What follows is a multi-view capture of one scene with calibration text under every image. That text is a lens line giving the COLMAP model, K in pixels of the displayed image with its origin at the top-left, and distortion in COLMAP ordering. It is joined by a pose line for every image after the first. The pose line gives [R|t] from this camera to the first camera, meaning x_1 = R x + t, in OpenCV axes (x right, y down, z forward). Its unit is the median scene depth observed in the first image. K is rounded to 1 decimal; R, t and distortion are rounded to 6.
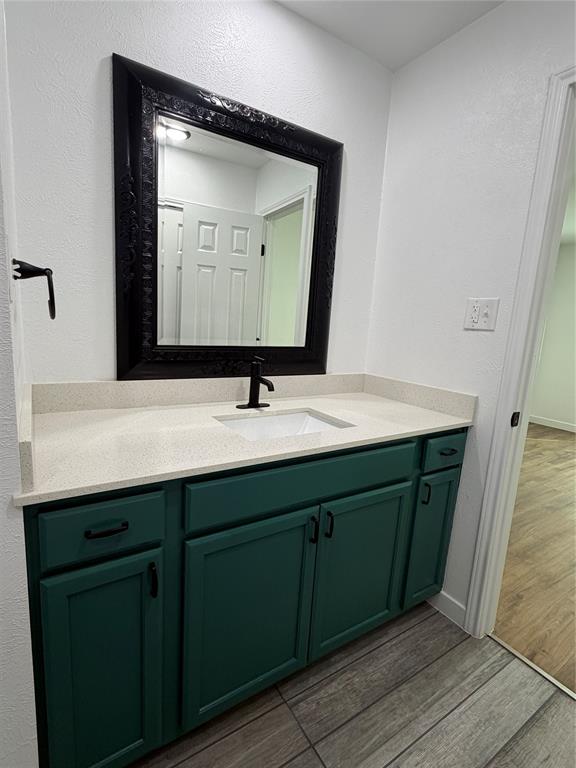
lens RADIAL K [[372.3, 0, 288.0], [0, 372.3, 384.0], [0, 0, 1]] dist [0.000999, -0.000854]
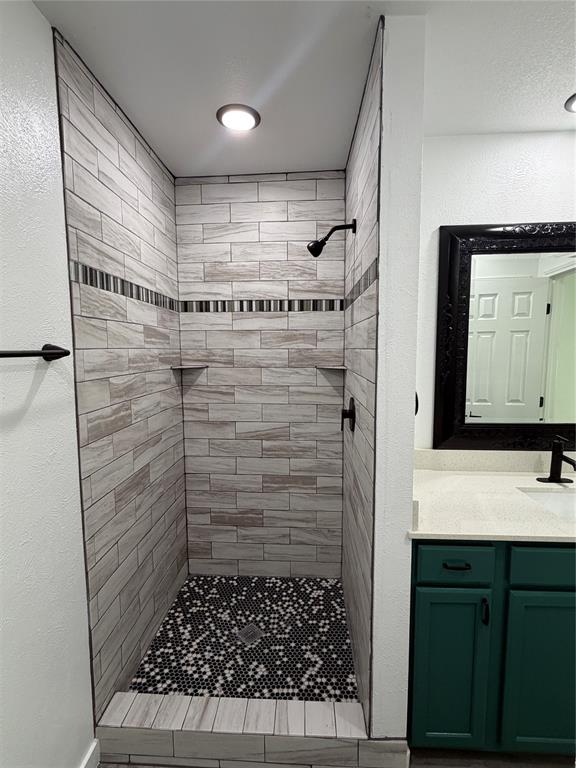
lens RADIAL K [[372.3, 0, 288.0], [0, 372.3, 384.0], [0, 0, 1]] dist [0.000999, -0.000854]
pose [[0.803170, -0.011234, -0.595644, -0.087942], [-0.043909, 0.995987, -0.077991, -0.132456], [0.594129, 0.088794, 0.799453, -0.462427]]
